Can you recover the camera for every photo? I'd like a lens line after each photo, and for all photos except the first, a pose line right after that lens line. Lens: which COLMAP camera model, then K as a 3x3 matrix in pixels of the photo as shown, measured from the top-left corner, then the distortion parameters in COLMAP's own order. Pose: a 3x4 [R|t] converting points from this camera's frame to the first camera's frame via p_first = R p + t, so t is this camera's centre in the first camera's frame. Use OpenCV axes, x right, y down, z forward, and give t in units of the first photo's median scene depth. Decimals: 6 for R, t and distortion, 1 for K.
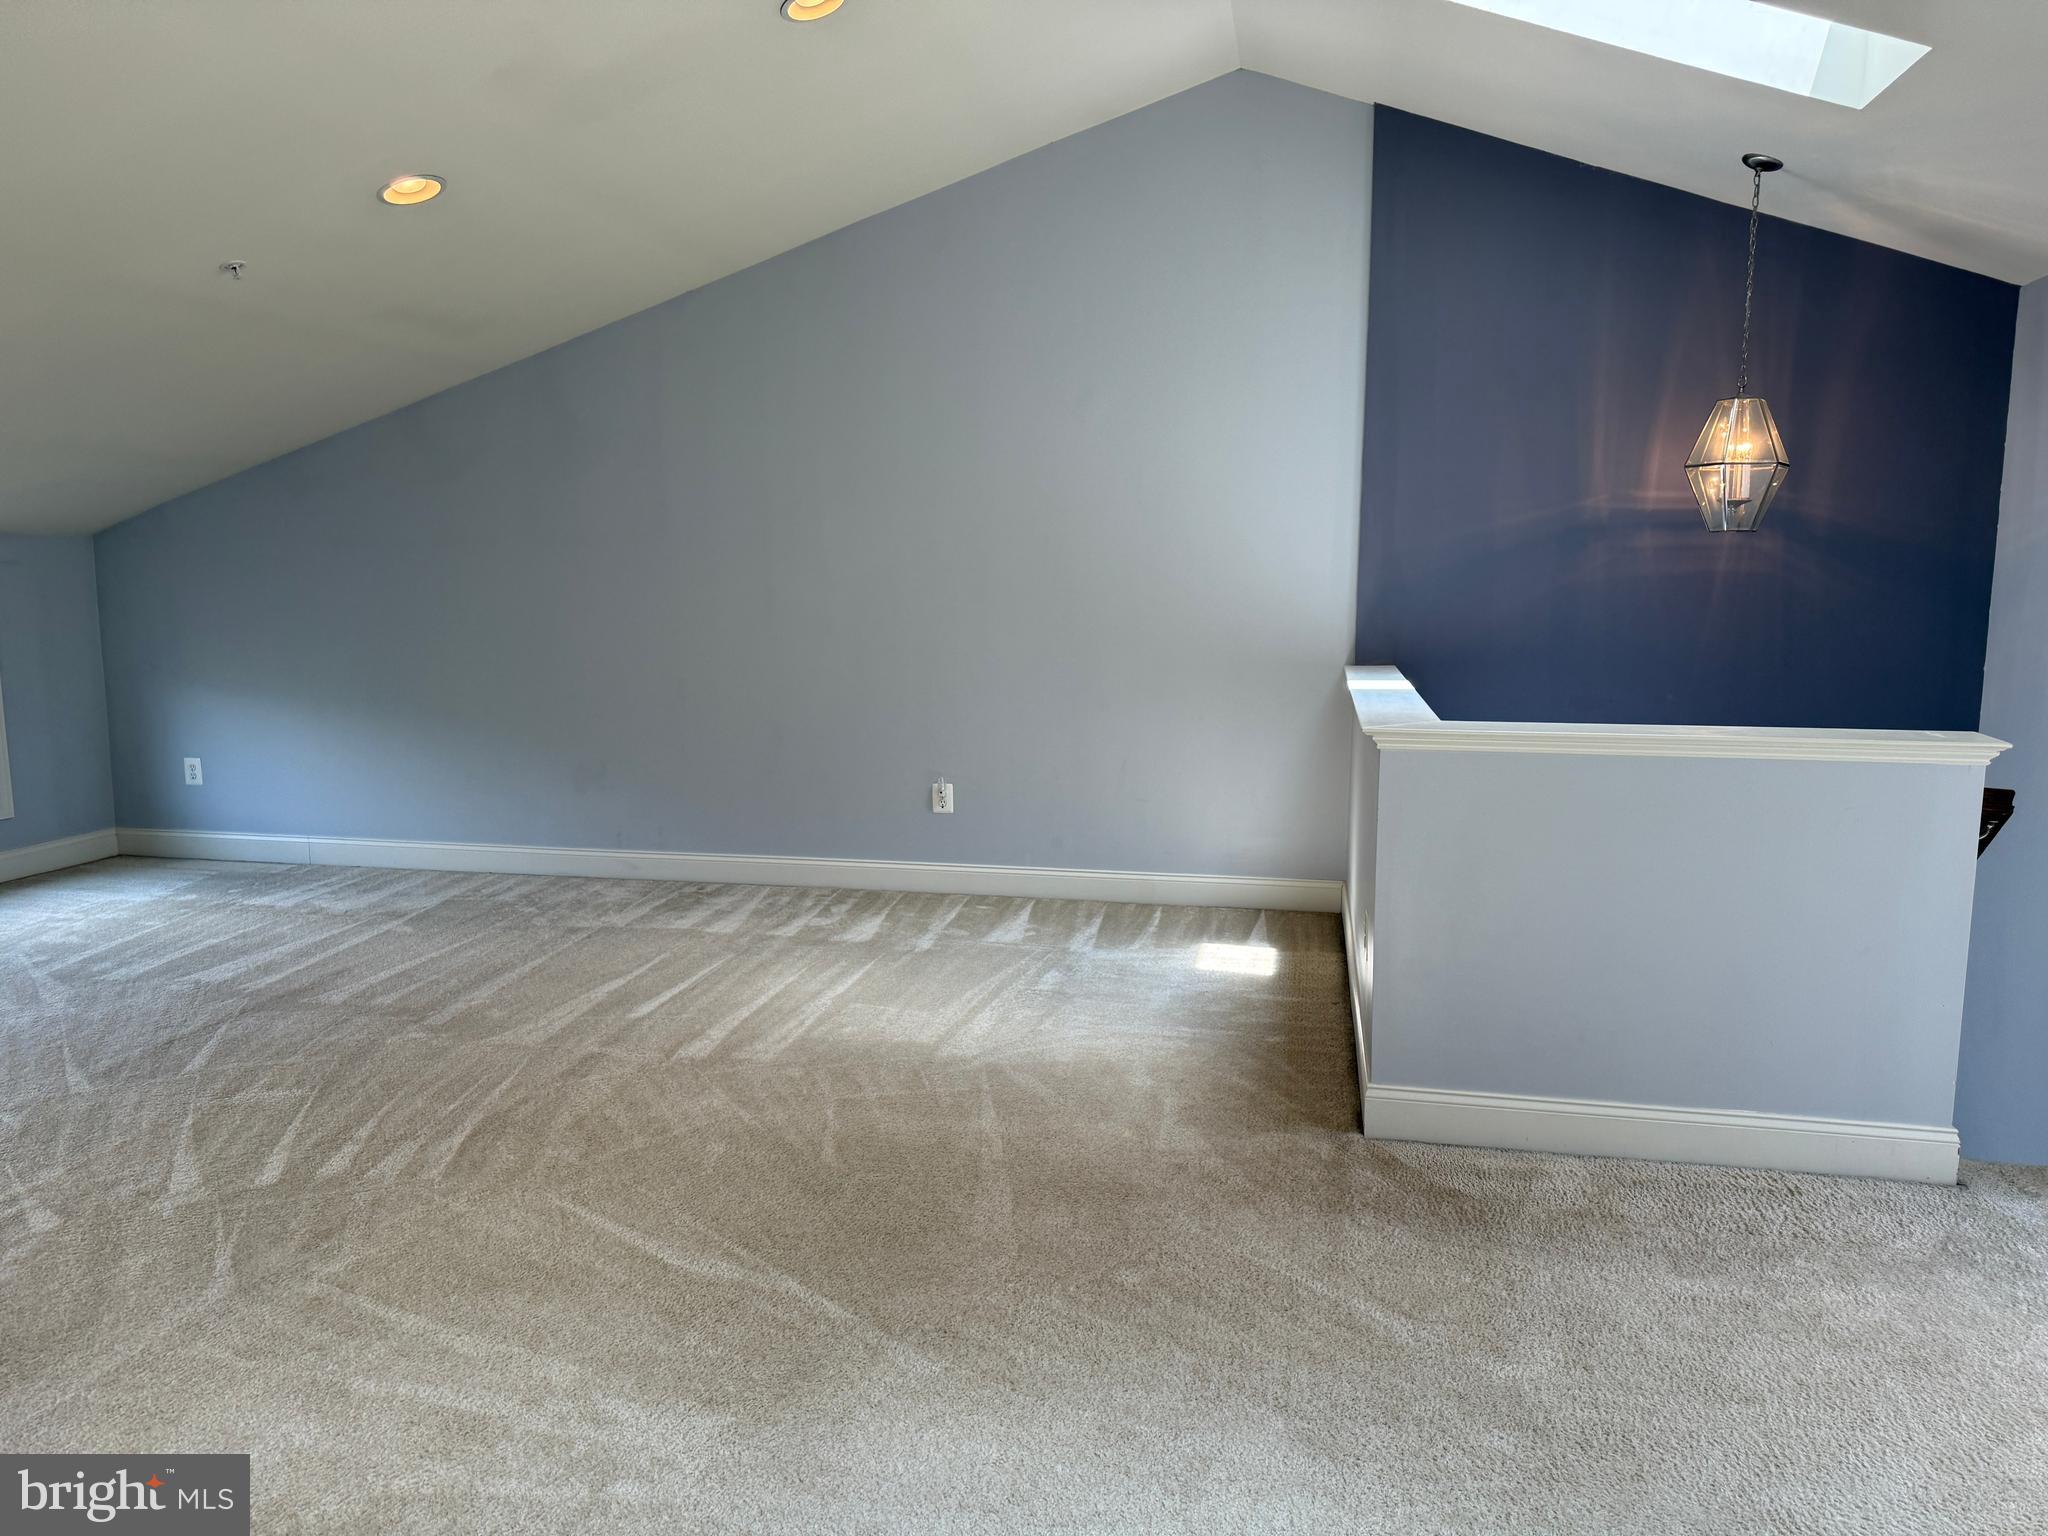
lens RADIAL K [[1460.3, 0, 1036.8], [0, 1460.3, 769.6], [0, 0, 1]] dist [0.005785, 0.006710]
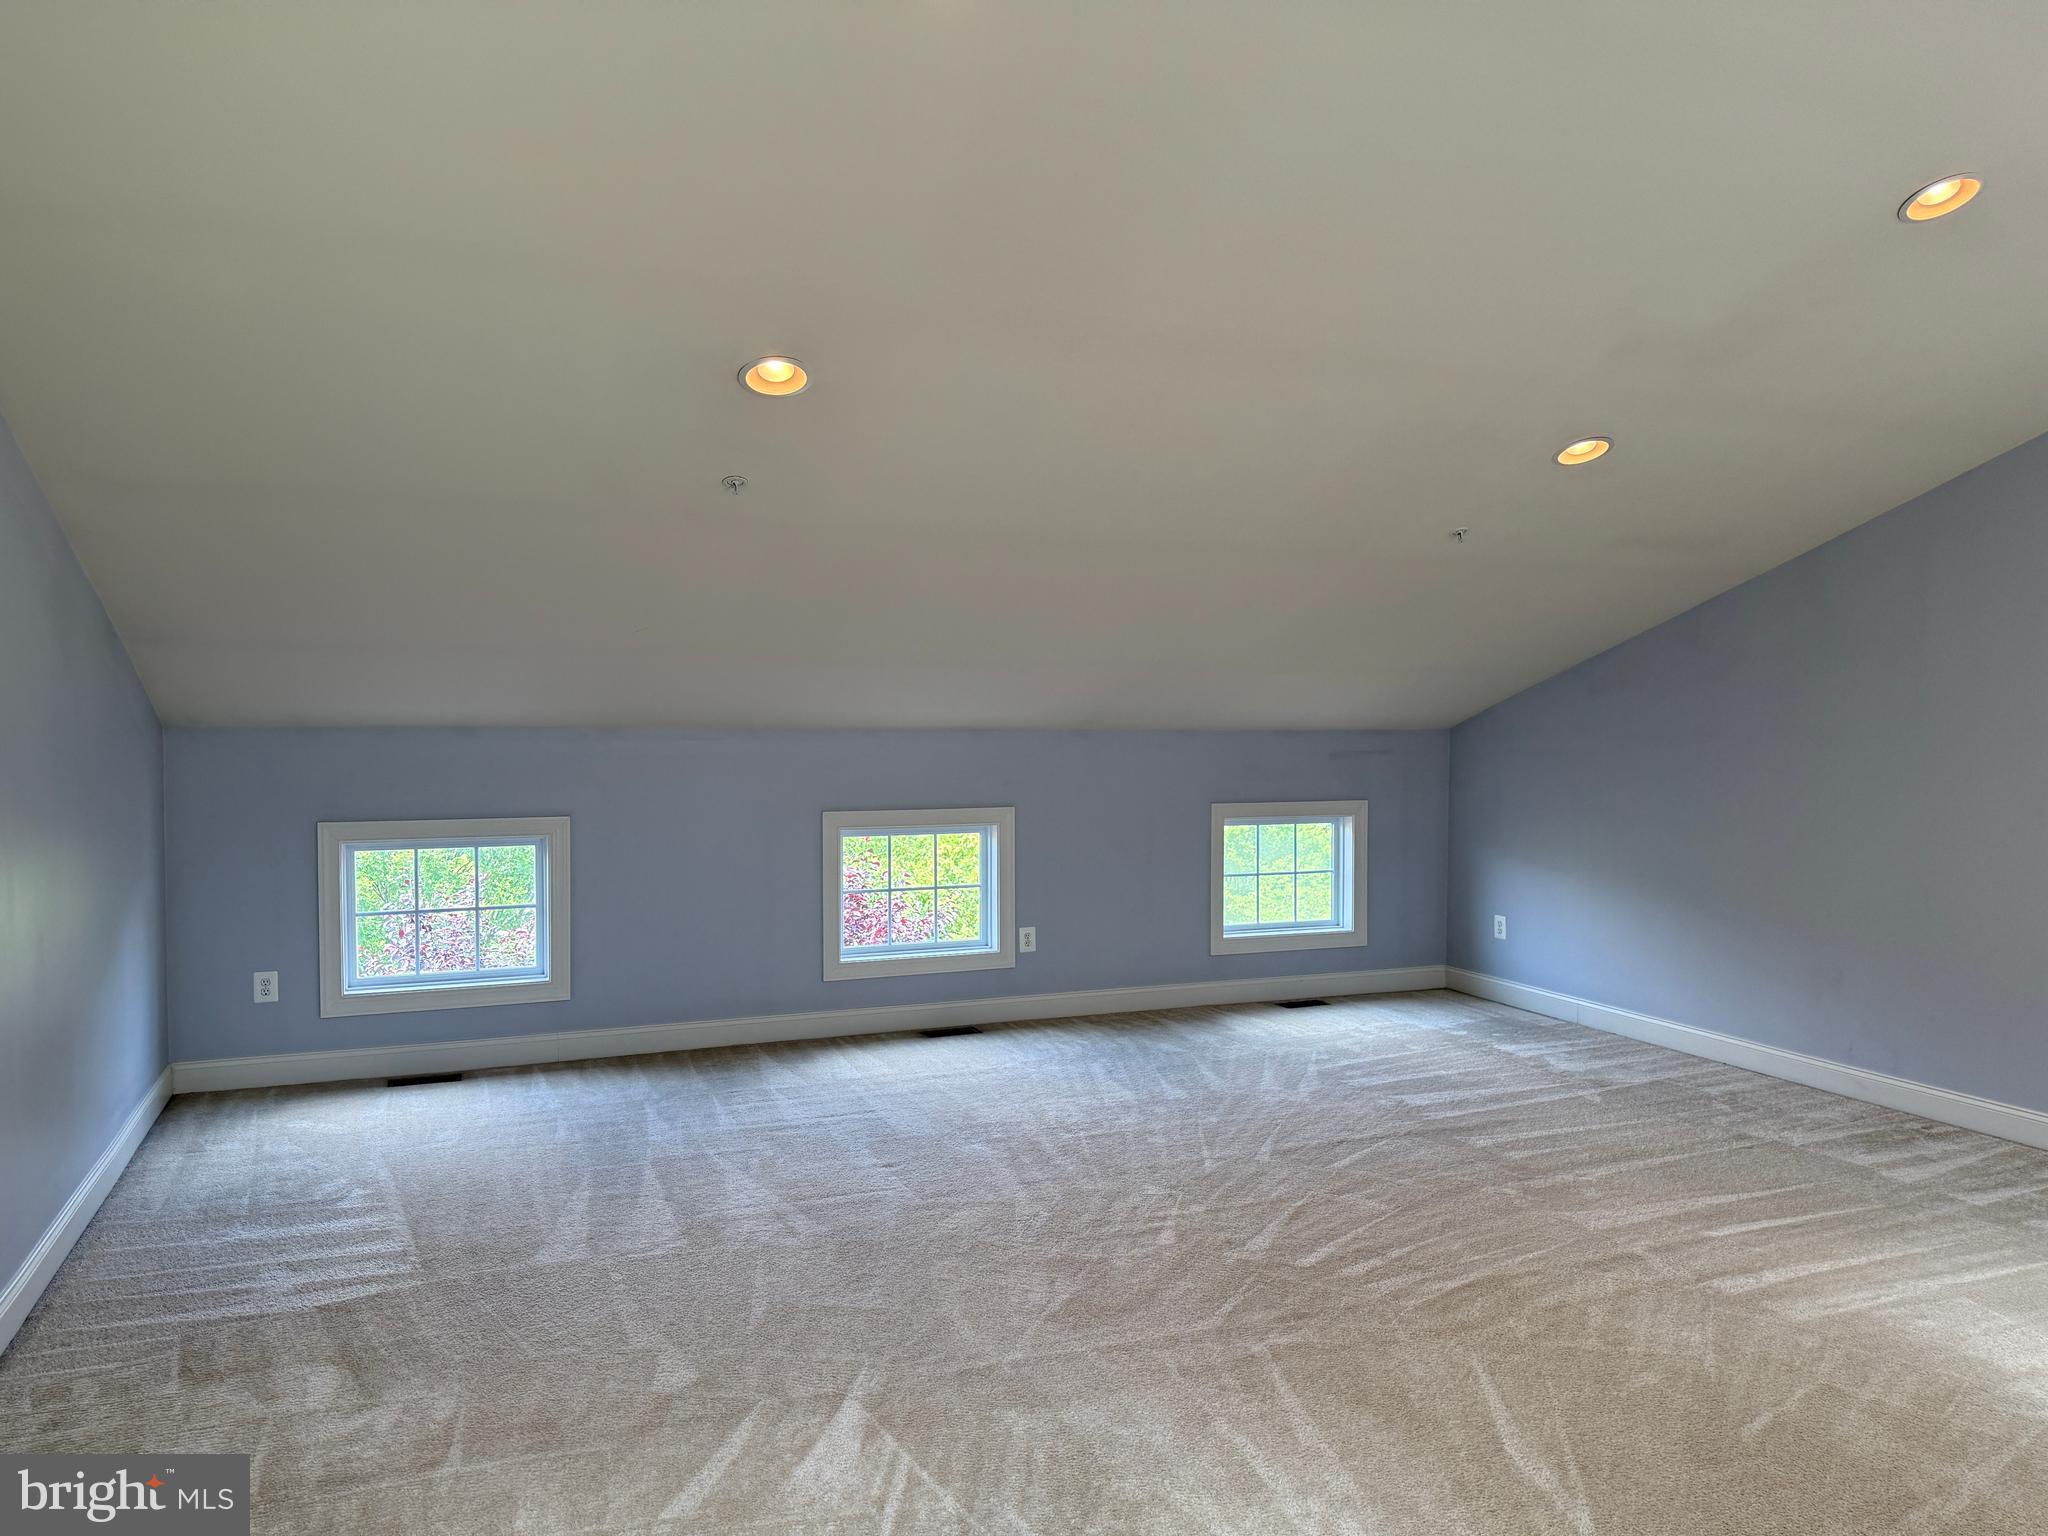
lens RADIAL K [[1460.3, 0, 1036.8], [0, 1460.3, 769.6], [0, 0, 1]] dist [0.005785, 0.006710]
pose [[0.551243, 0.033882, -0.833657, 0.300102], [-0.118755, 0.992188, -0.038200, -0.053821], [0.825850, 0.120058, 0.550960, 0.037497]]
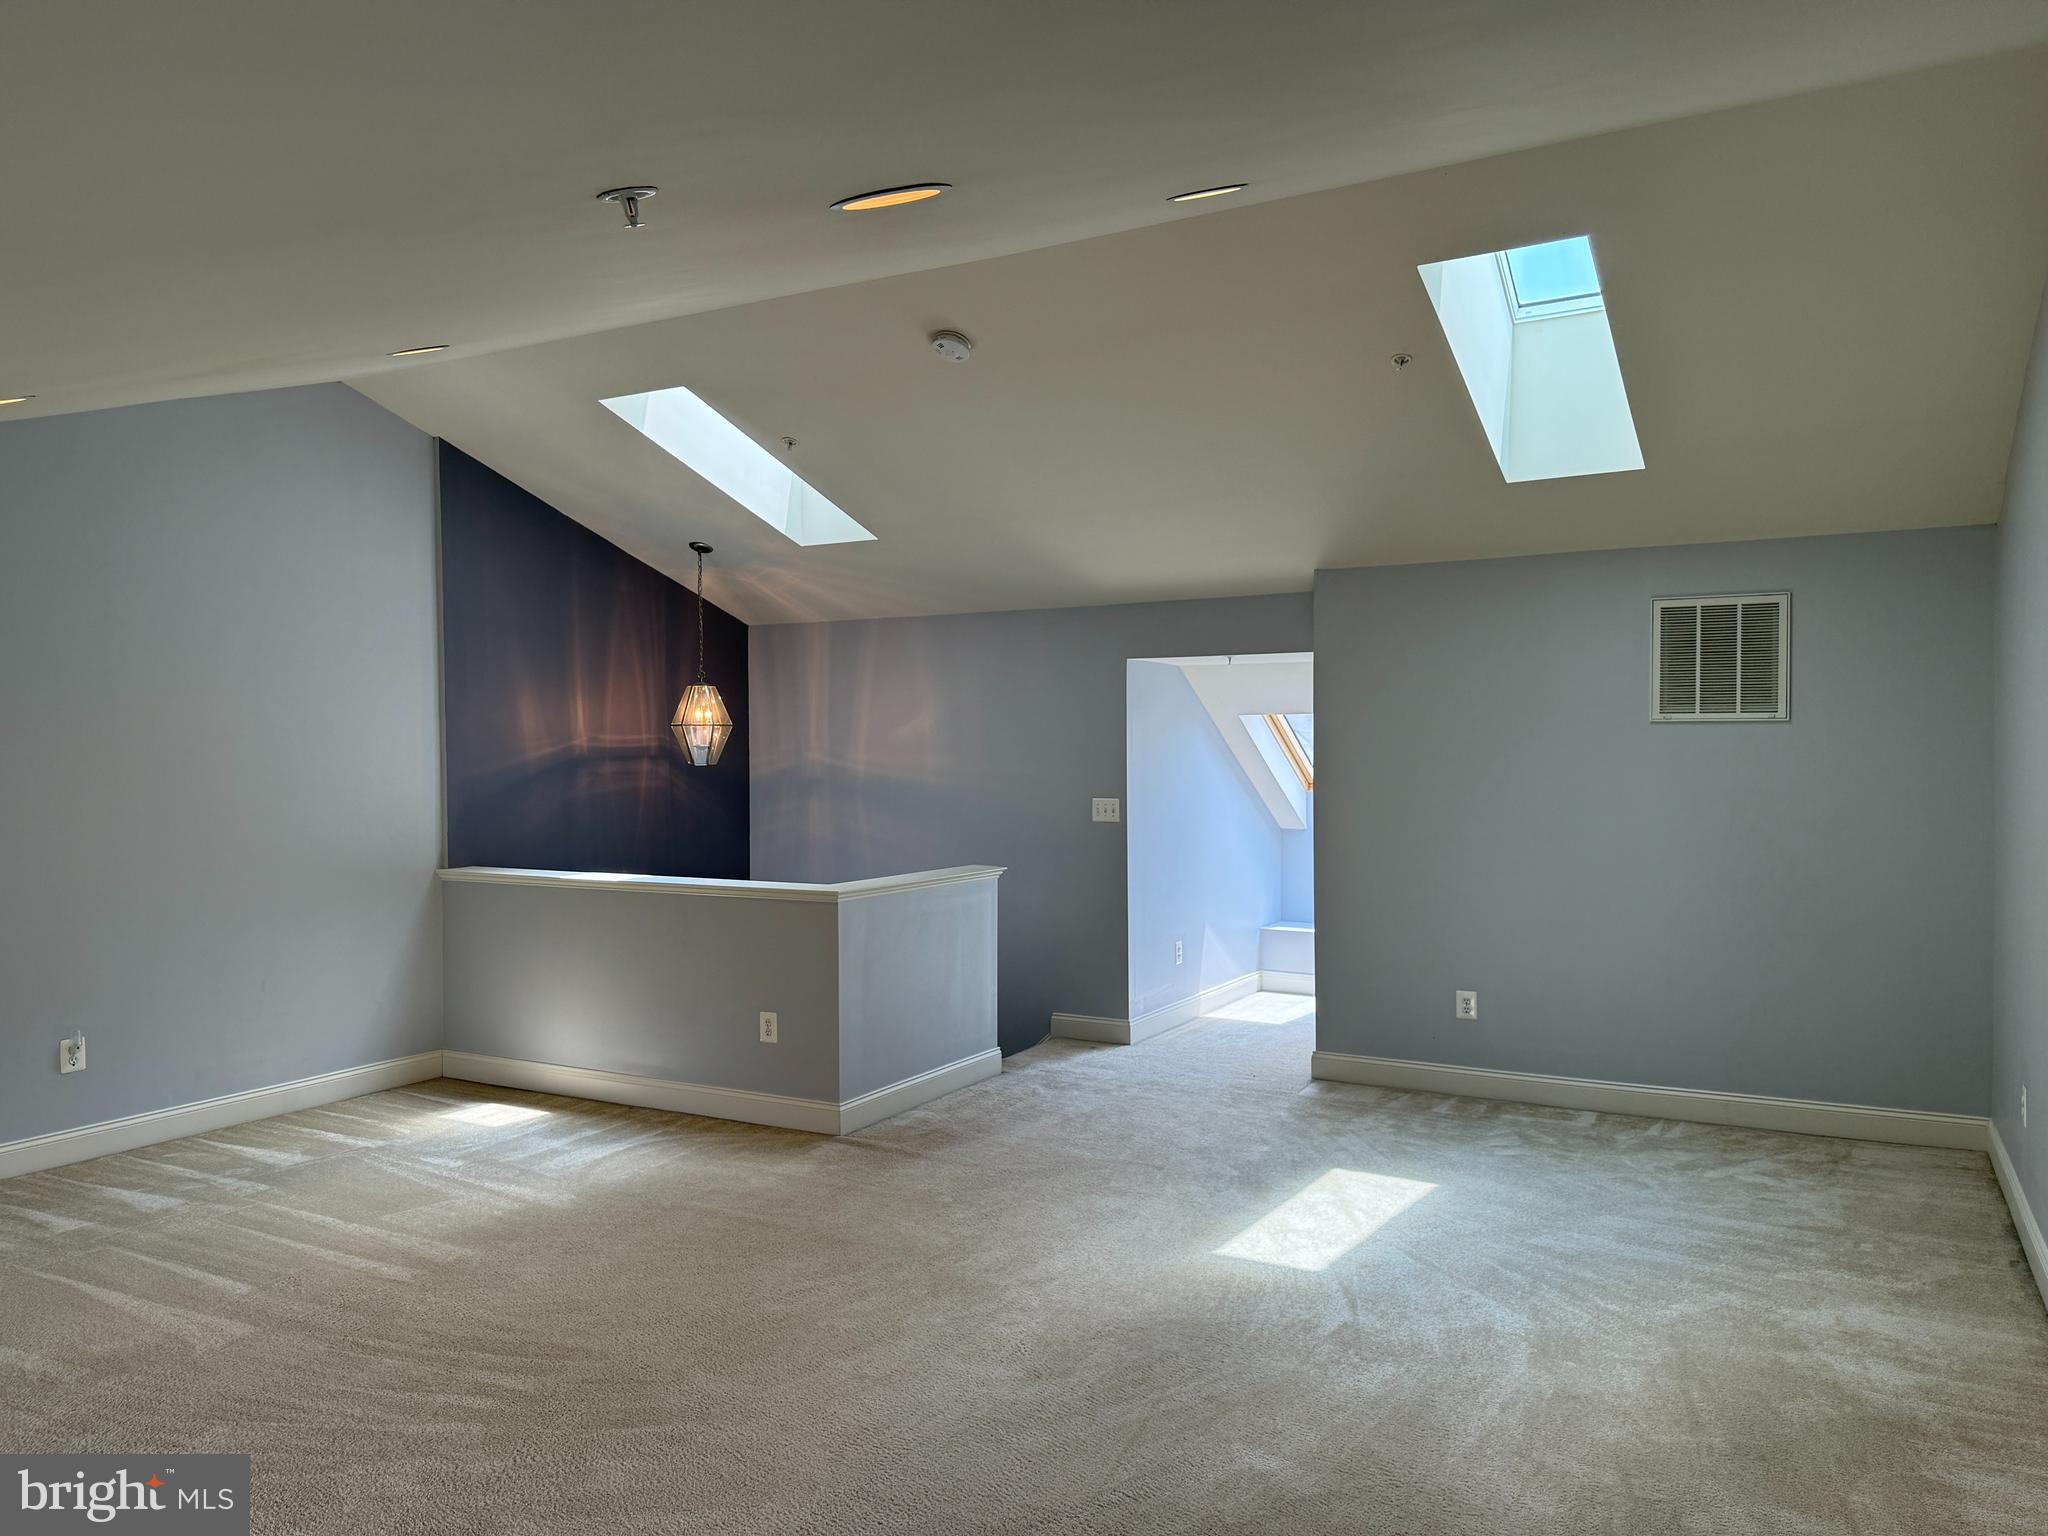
lens RADIAL K [[1444.0, 0, 1026.6], [0, 1444.0, 725.5], [0, 0, 1]] dist [0.105951, -0.123490]
pose [[0.306746, 0.014575, 0.951680, -1.058196], [0.139870, 0.988337, -0.060219, -0.064601], [-0.941458, 0.151583, 0.301130, 0.195398]]
